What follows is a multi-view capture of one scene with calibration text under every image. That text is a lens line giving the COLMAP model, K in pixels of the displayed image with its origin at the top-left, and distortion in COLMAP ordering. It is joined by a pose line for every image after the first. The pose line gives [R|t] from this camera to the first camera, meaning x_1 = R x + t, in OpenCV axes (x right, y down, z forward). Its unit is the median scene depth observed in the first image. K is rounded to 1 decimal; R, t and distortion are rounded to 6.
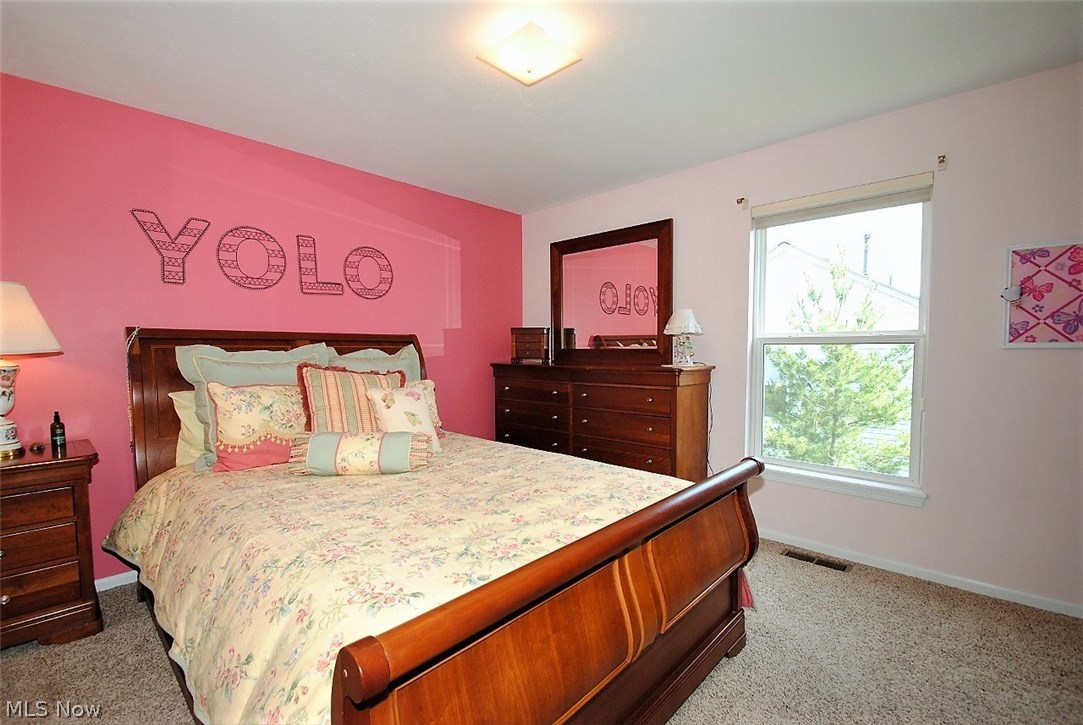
lens RADIAL K [[474.1, 0, 529.8], [0, 474.1, 373.9], [0, 0, 1]] dist [0.014186, -0.015476]
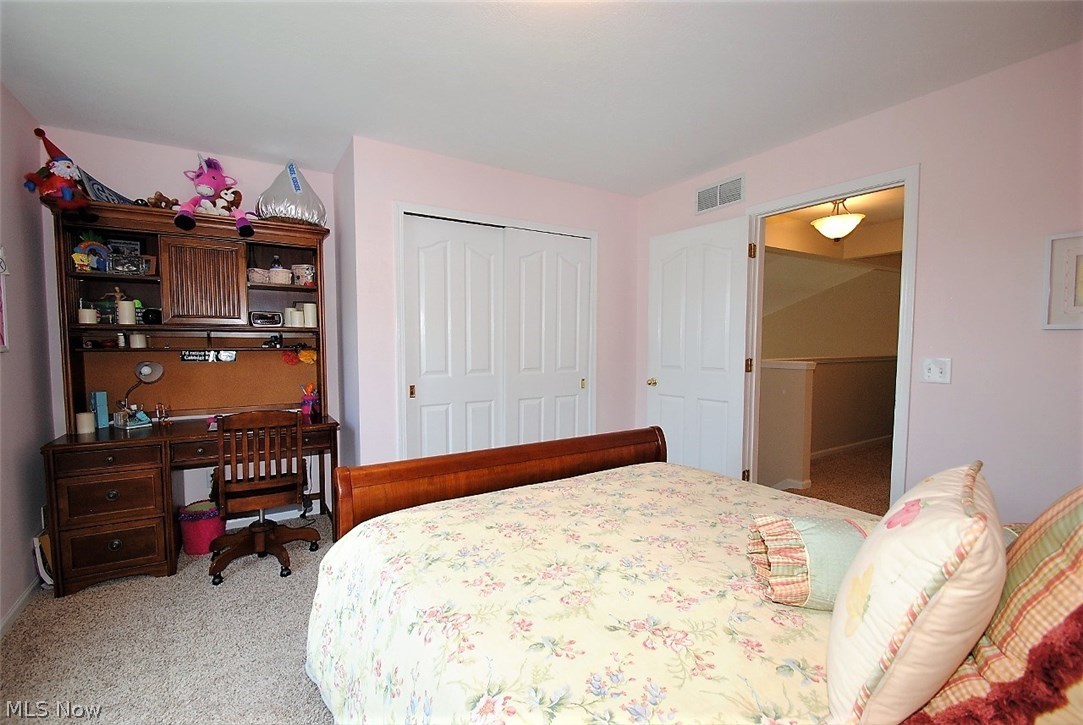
lens RADIAL K [[474.1, 0, 529.8], [0, 474.1, 373.9], [0, 0, 1]] dist [0.014186, -0.015476]
pose [[-0.973626, -0.014038, 0.227716, 0.082752], [0.013976, 0.992561, 0.120943, -0.073058], [-0.227719, 0.120936, -0.966188, 1.136764]]
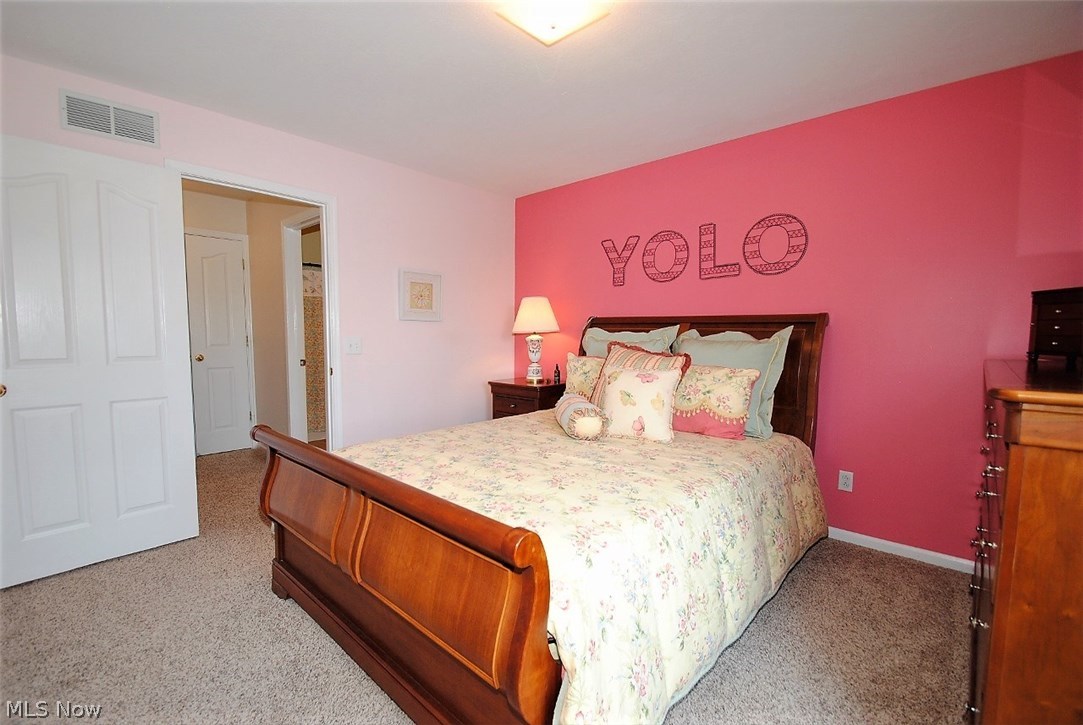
lens RADIAL K [[474.1, 0, 529.8], [0, 474.1, 373.9], [0, 0, 1]] dist [0.014186, -0.015476]
pose [[0.007247, 0.093117, -0.995629, 0.724336], [-0.058492, 0.993990, 0.092538, -0.039461], [0.998262, 0.057566, 0.012651, 0.722586]]
